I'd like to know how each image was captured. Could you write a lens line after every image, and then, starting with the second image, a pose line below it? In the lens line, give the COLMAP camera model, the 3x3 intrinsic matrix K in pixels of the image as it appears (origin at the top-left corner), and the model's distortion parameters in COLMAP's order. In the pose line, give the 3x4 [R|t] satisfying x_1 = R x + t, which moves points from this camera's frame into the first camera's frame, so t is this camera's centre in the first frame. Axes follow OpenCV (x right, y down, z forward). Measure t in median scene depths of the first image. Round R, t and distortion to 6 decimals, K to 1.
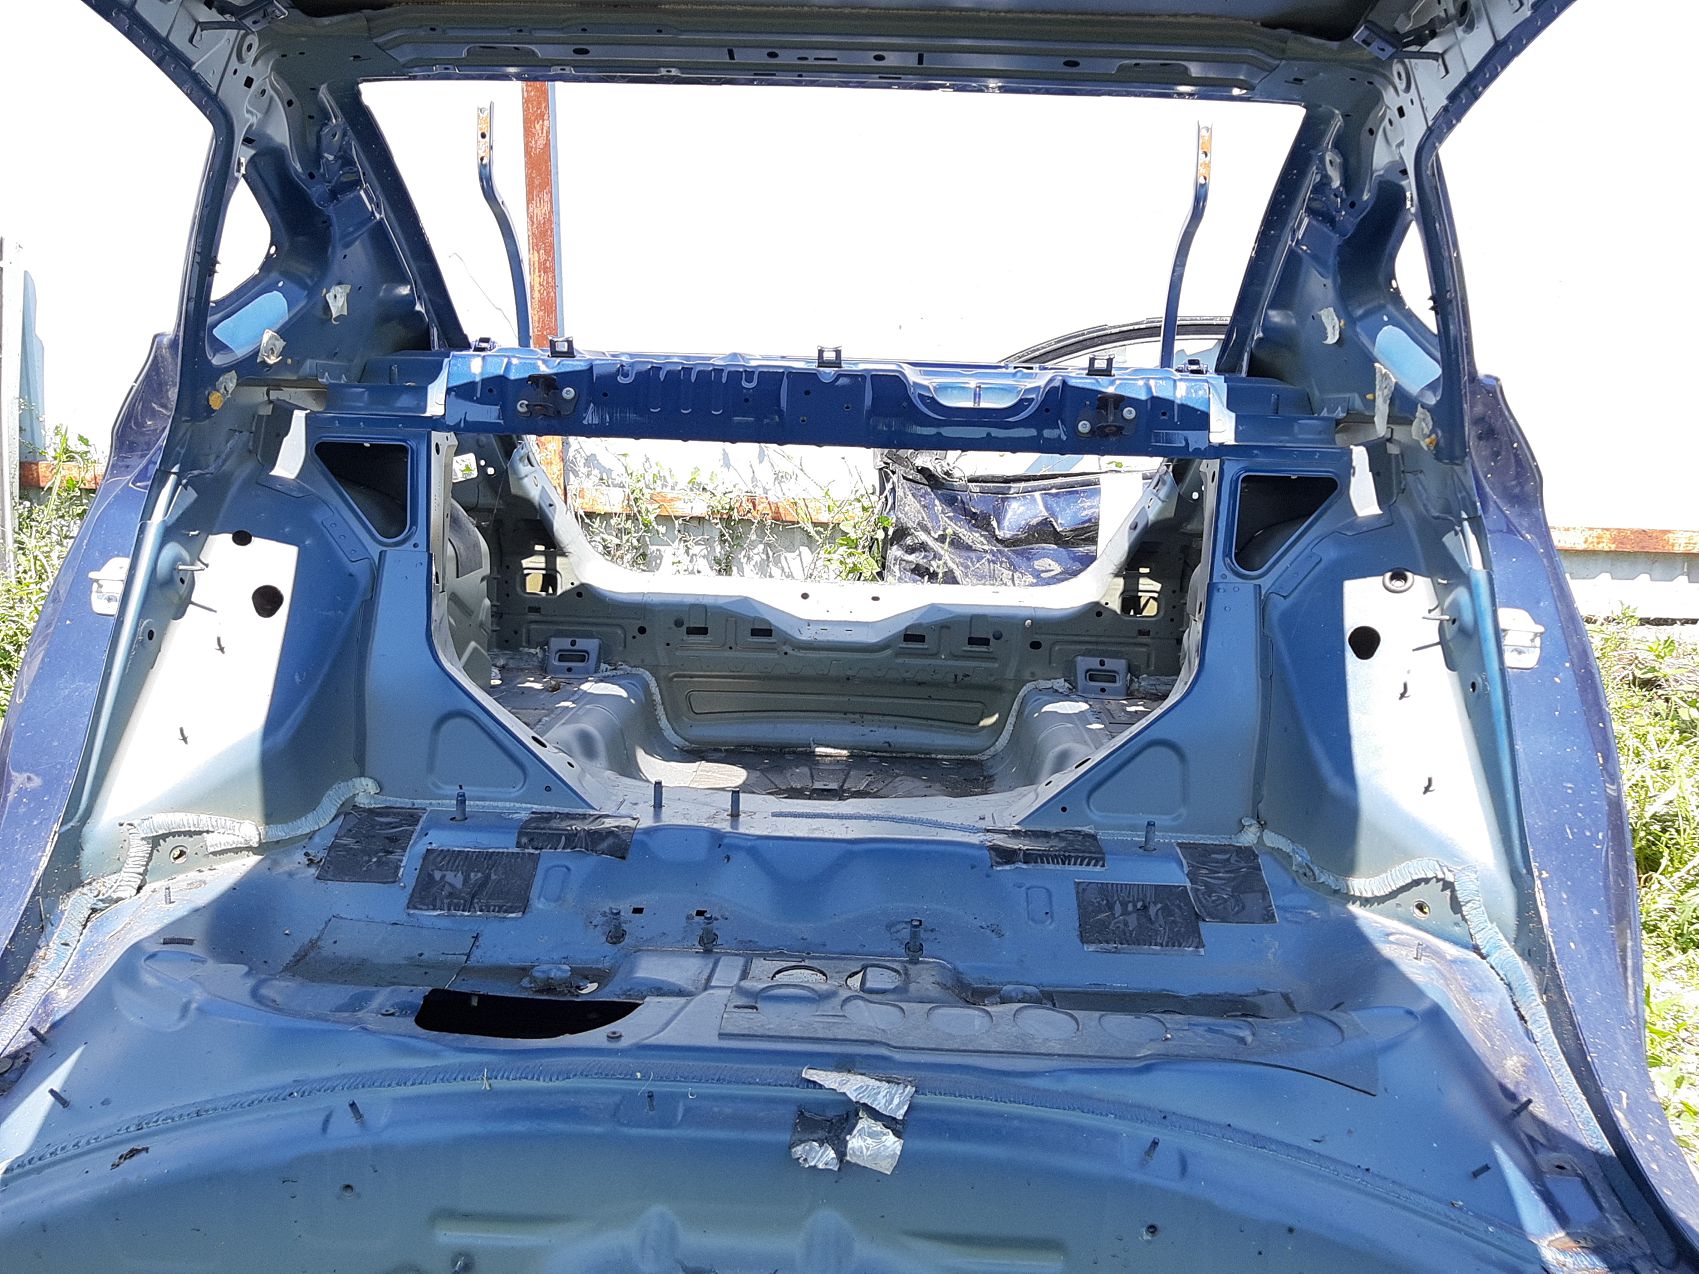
lens RADIAL K [[1336.1, 0, 849.3], [0, 1336.1, 636.9], [0, 0, 1]] dist [-0.002177, -0.001071]
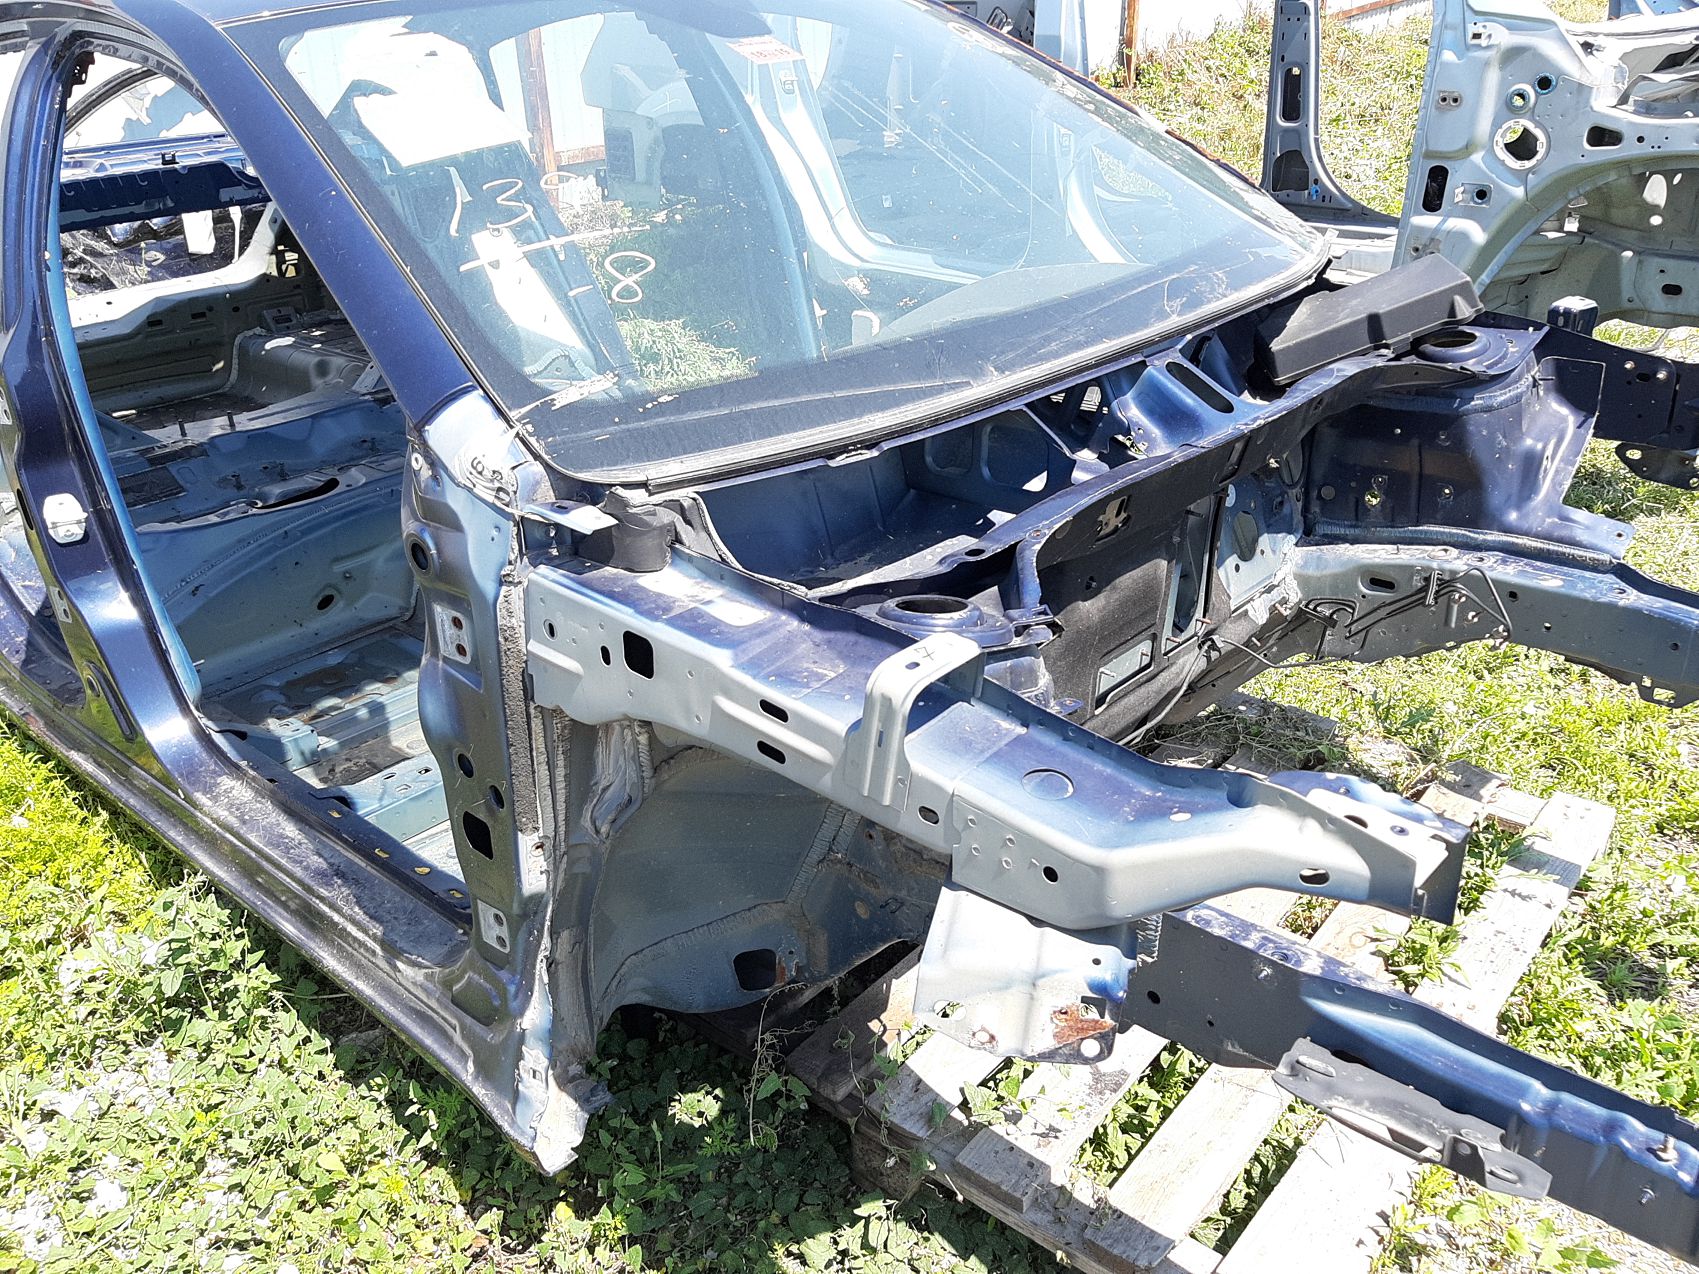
lens RADIAL K [[1336.1, 0, 849.5], [0, 1336.1, 636.8], [0, 0, 1]] dist [-0.002177, -0.001071]
pose [[0.615126, -0.391984, 0.684082, -0.630998], [0.183136, 0.914958, 0.359603, -0.072806], [-0.766865, -0.095921, 0.634600, -0.573149]]
